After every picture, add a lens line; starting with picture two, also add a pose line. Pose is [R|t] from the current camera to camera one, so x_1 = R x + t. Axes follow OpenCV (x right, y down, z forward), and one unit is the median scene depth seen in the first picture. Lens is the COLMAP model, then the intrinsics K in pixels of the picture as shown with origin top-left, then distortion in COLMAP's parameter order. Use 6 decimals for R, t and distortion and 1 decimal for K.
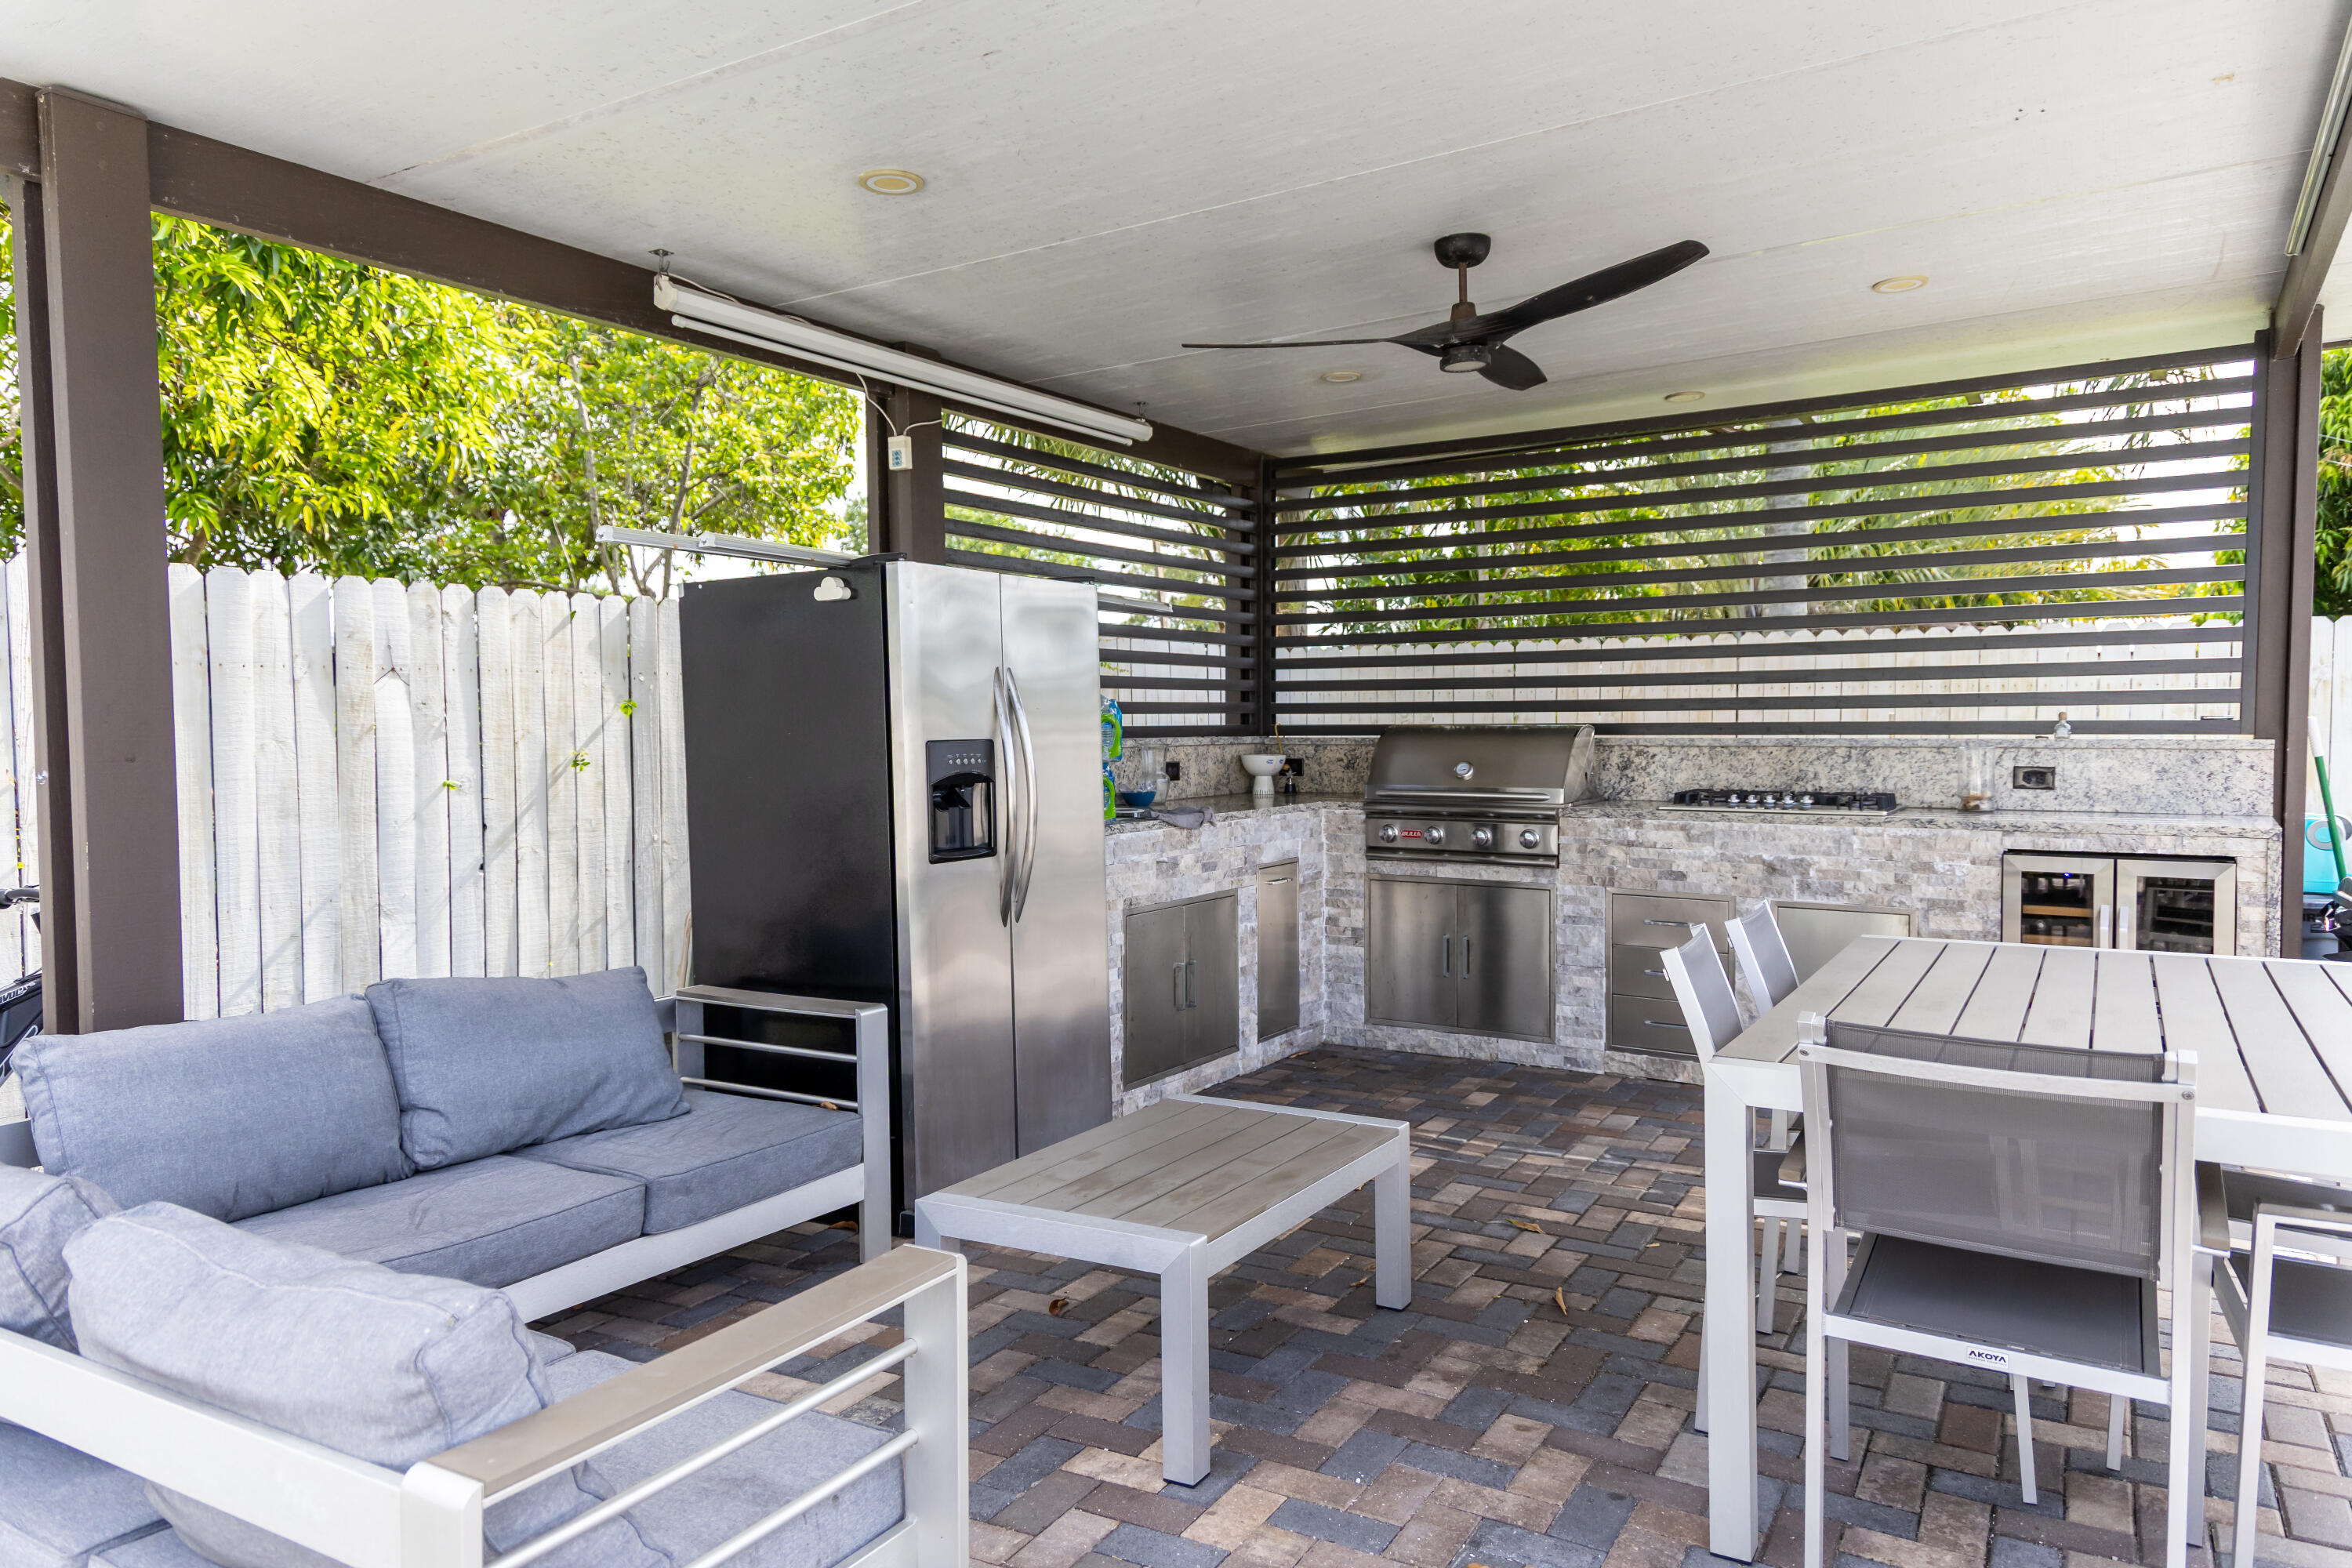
lens RADIAL K [[1555.2, 0, 1179.0], [0, 1555.2, 772.3], [0, 0, 1]] dist [0.090927, -0.060584]
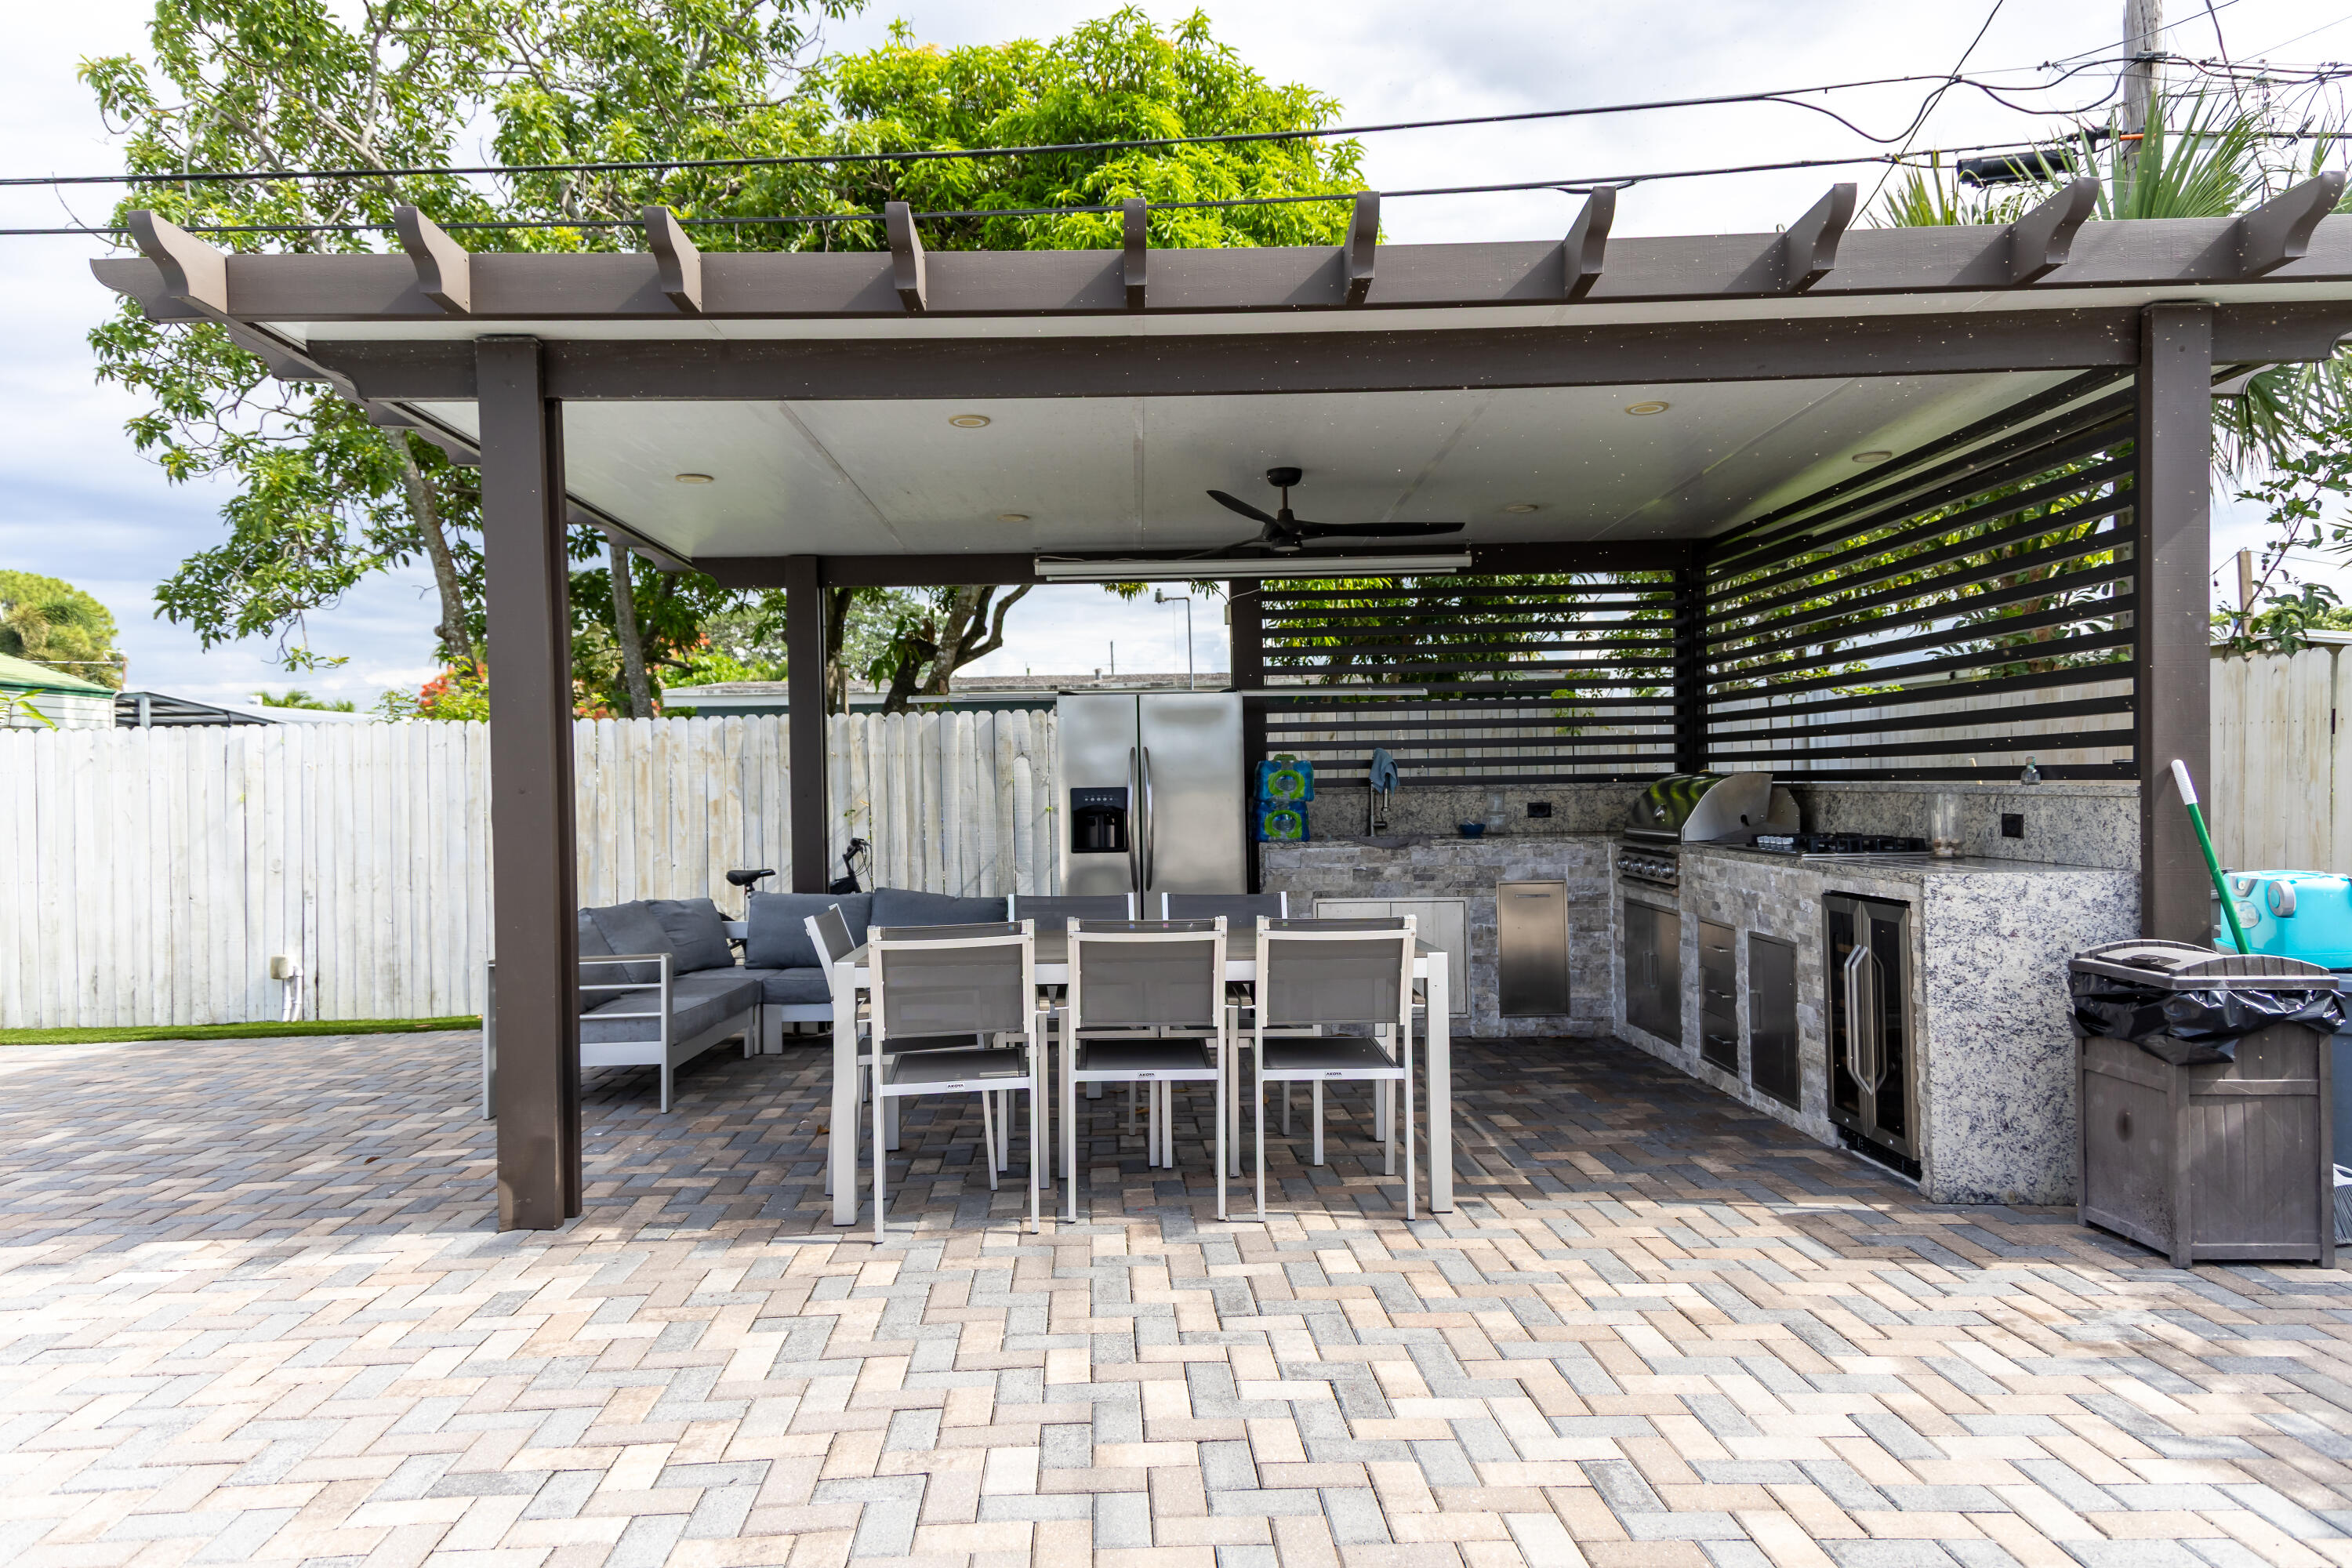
lens RADIAL K [[1582.7, 0, 1140.5], [0, 1582.7, 781.5], [0, 0, 1]] dist [0.093754, -0.056488]
pose [[0.525609, -0.003594, -0.850719, 1.332621], [-0.014922, 0.999798, -0.013443, -0.002584], [0.850596, 0.019760, 0.525449, 0.045508]]
